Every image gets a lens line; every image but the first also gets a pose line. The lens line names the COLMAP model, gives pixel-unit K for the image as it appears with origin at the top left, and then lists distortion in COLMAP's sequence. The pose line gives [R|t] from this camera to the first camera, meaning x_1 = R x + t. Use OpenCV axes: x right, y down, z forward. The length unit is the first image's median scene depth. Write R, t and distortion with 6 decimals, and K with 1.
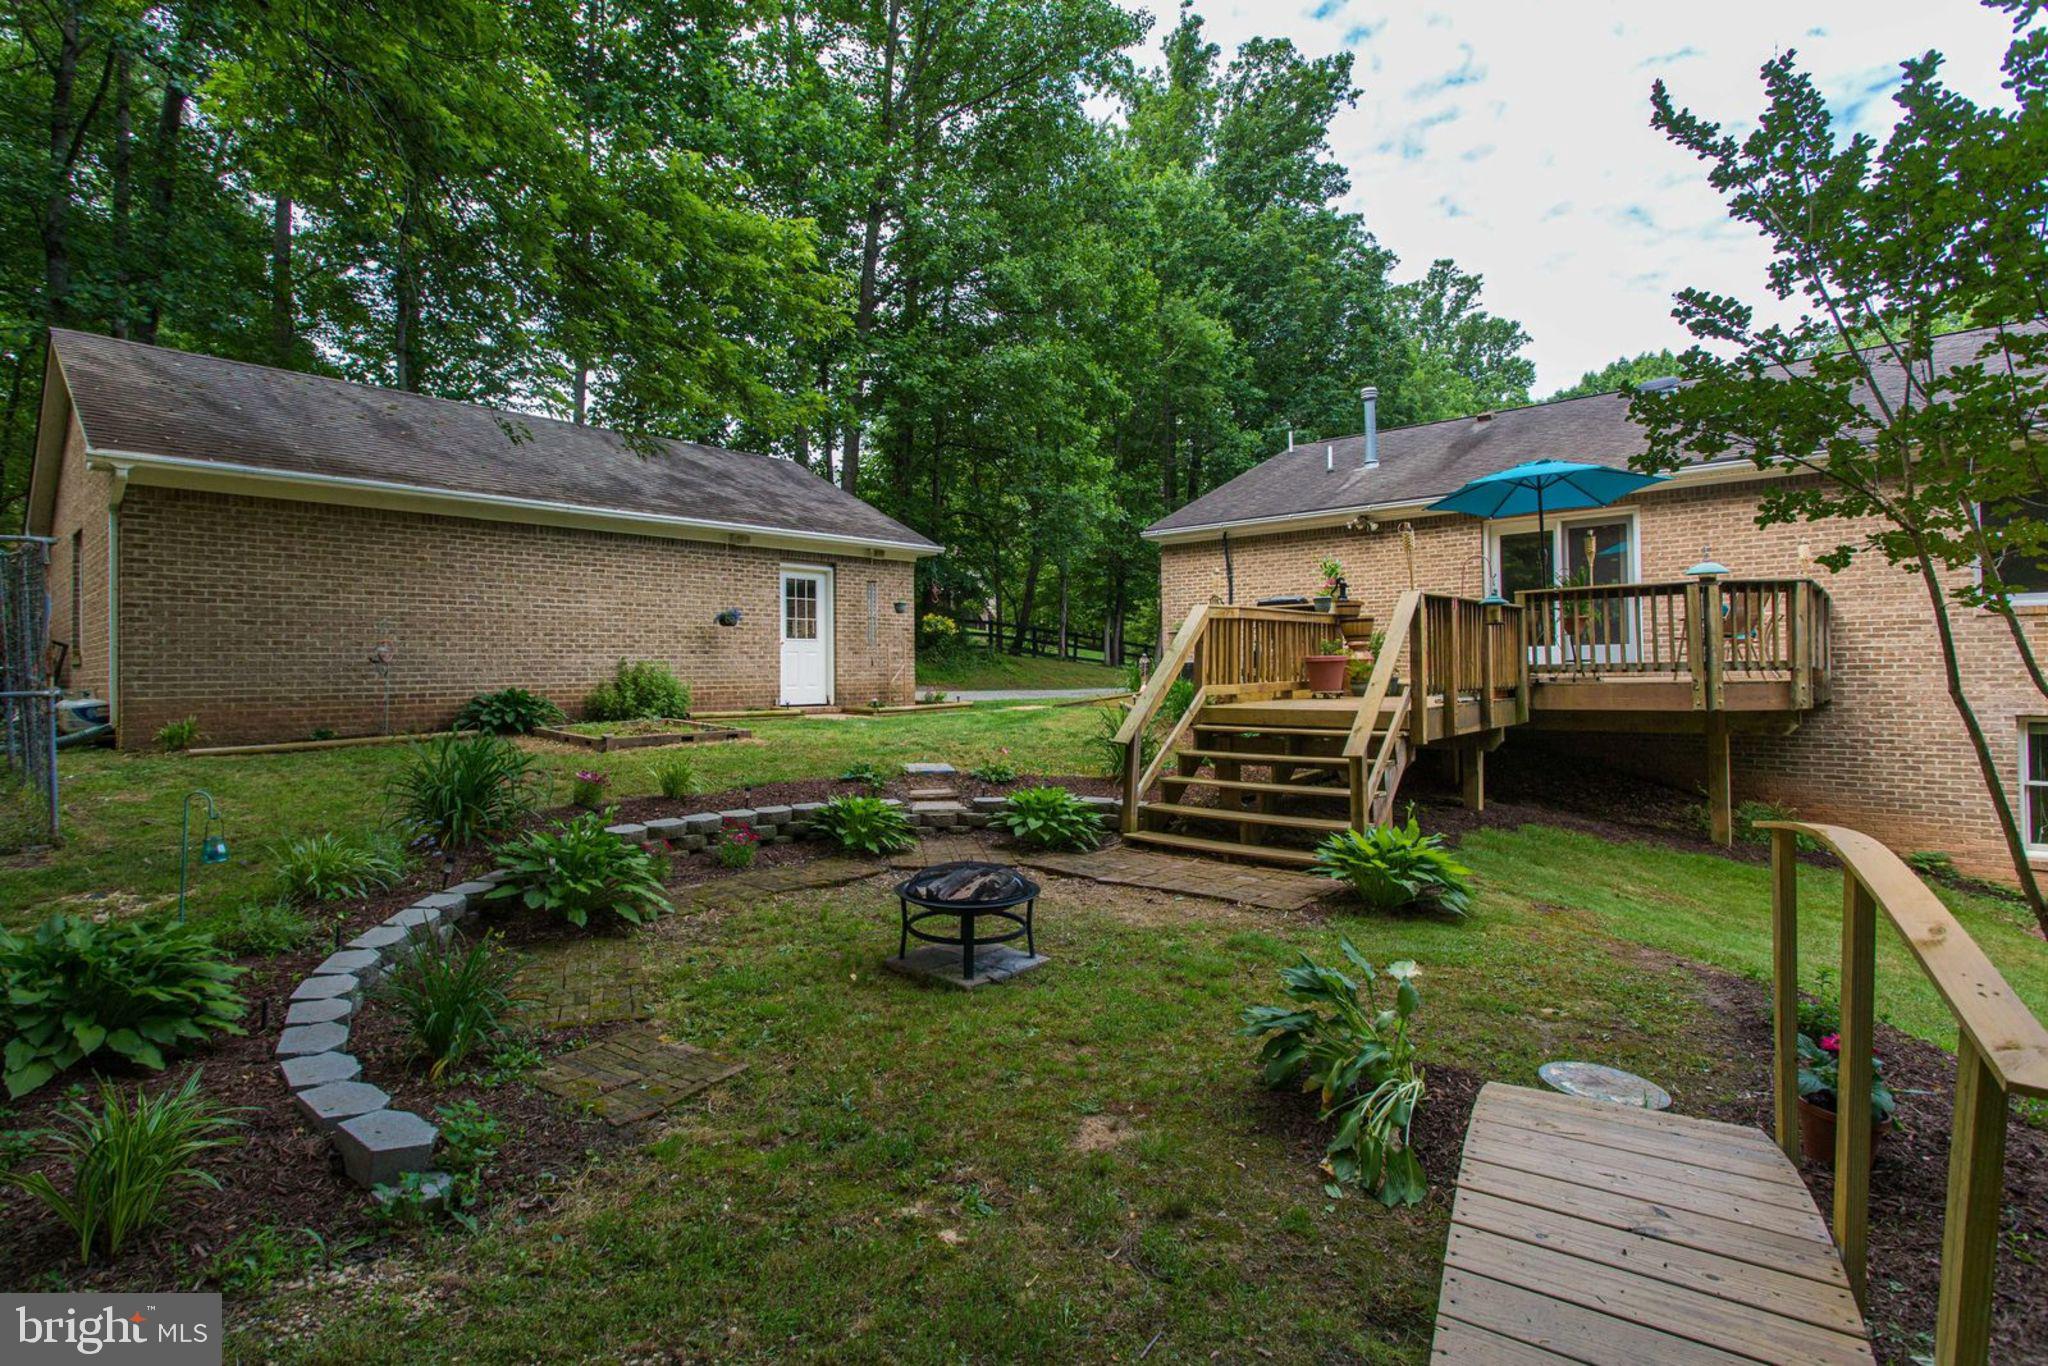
lens RADIAL K [[1003.7, 0, 1032.7], [0, 1003.7, 670.7], [0, 0, 1]] dist [-0.016369, 0.006049]
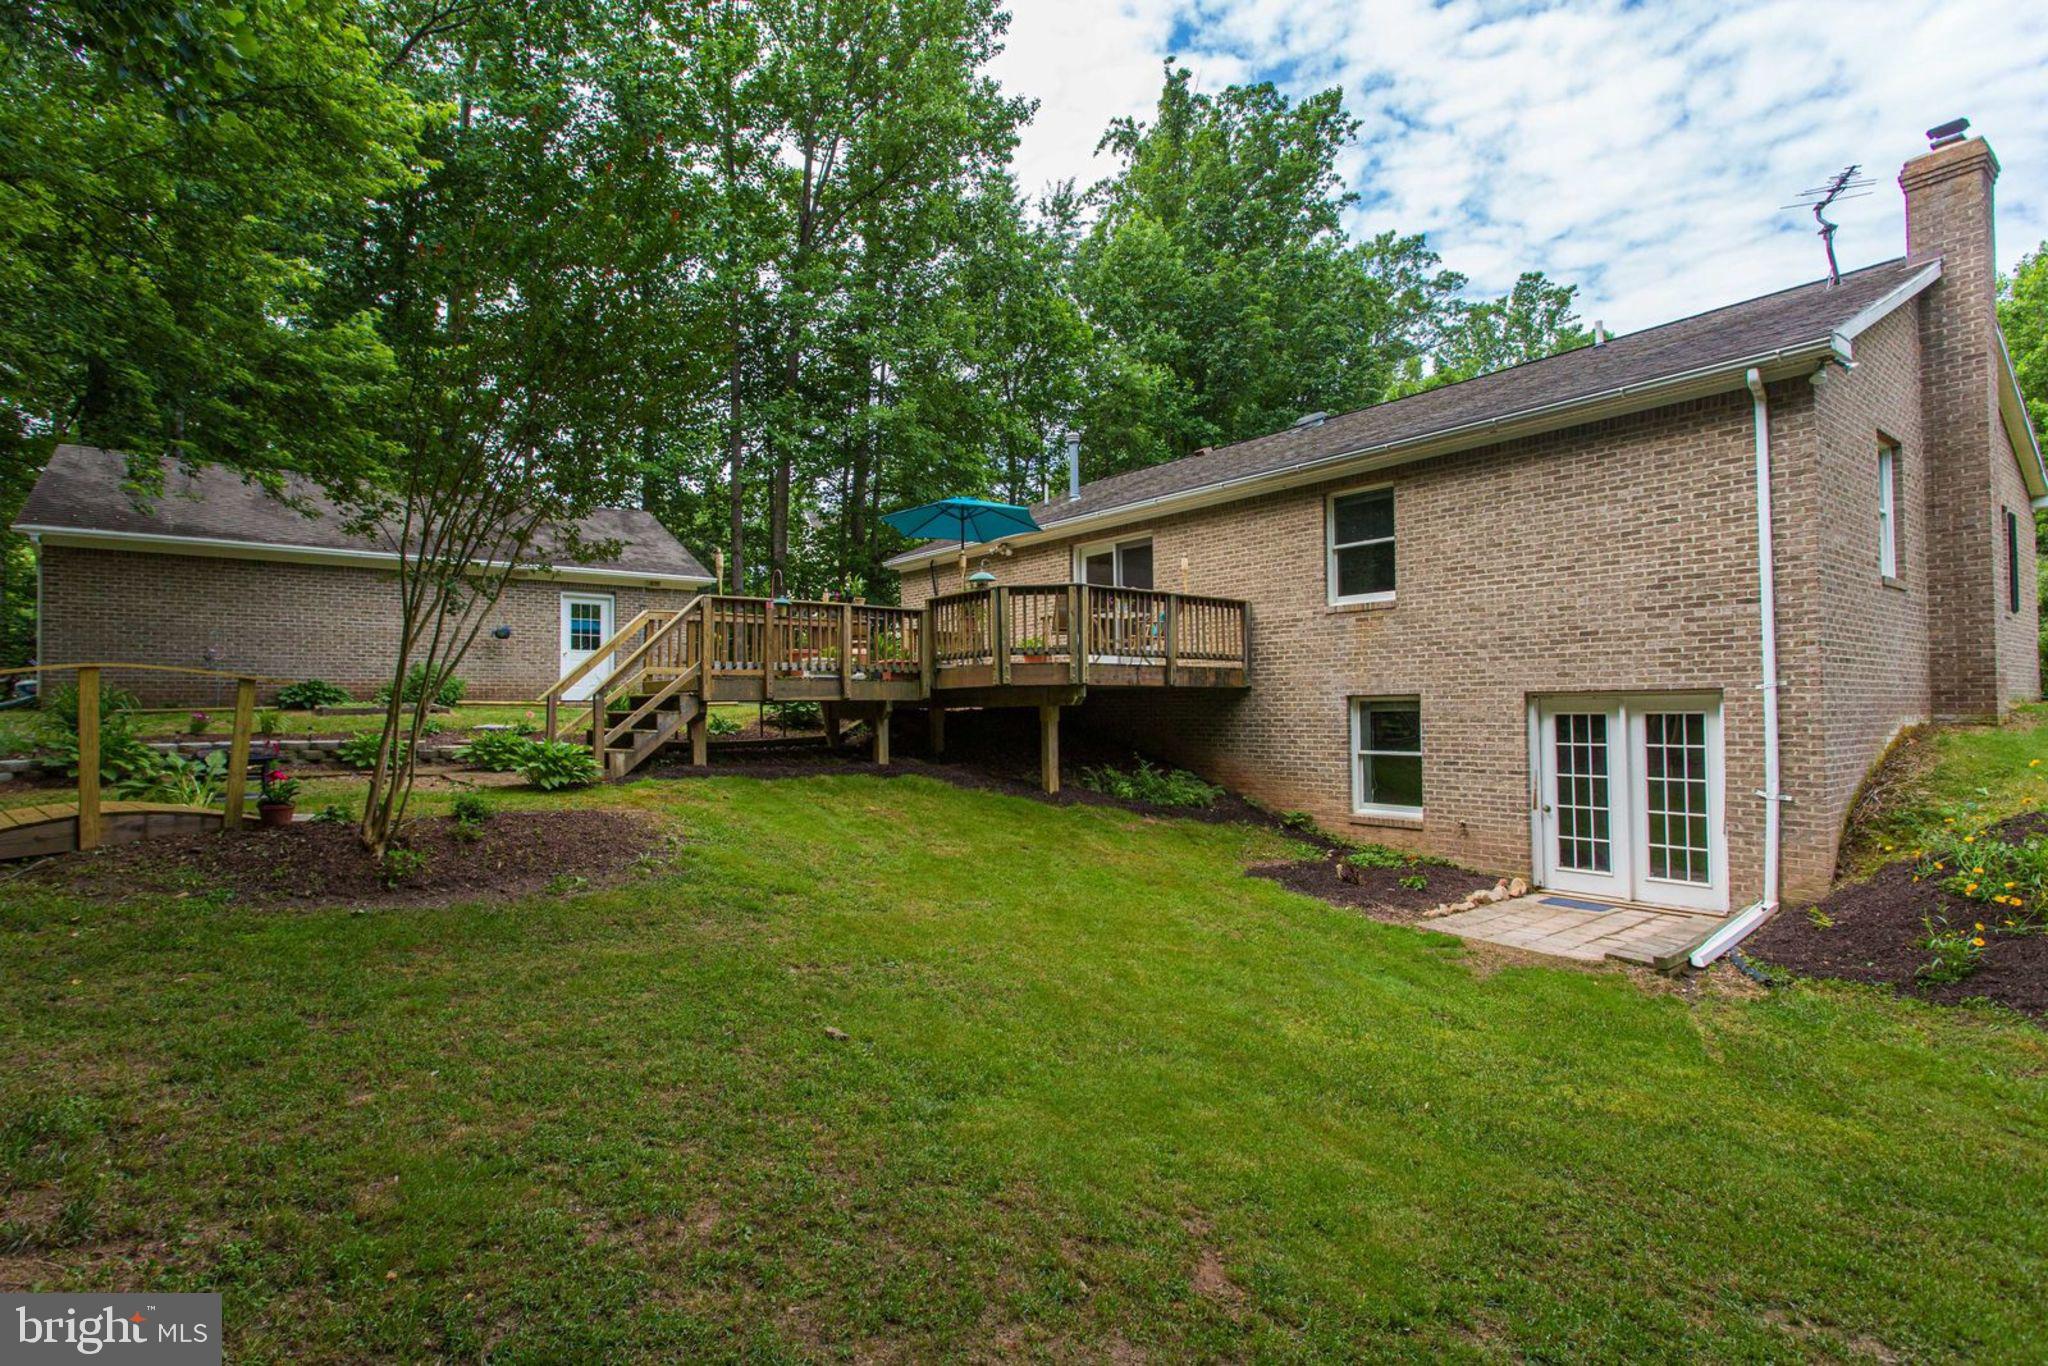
lens RADIAL K [[1003.7, 0, 1009.3], [0, 1003.7, 697.4], [0, 0, 1]] dist [-0.016369, 0.006049]
pose [[0.983997, 0.001312, -0.178182, 0.209449], [-0.002931, 0.999957, -0.008826, 0.015435], [0.178163, 0.009207, 0.983958, -0.069291]]
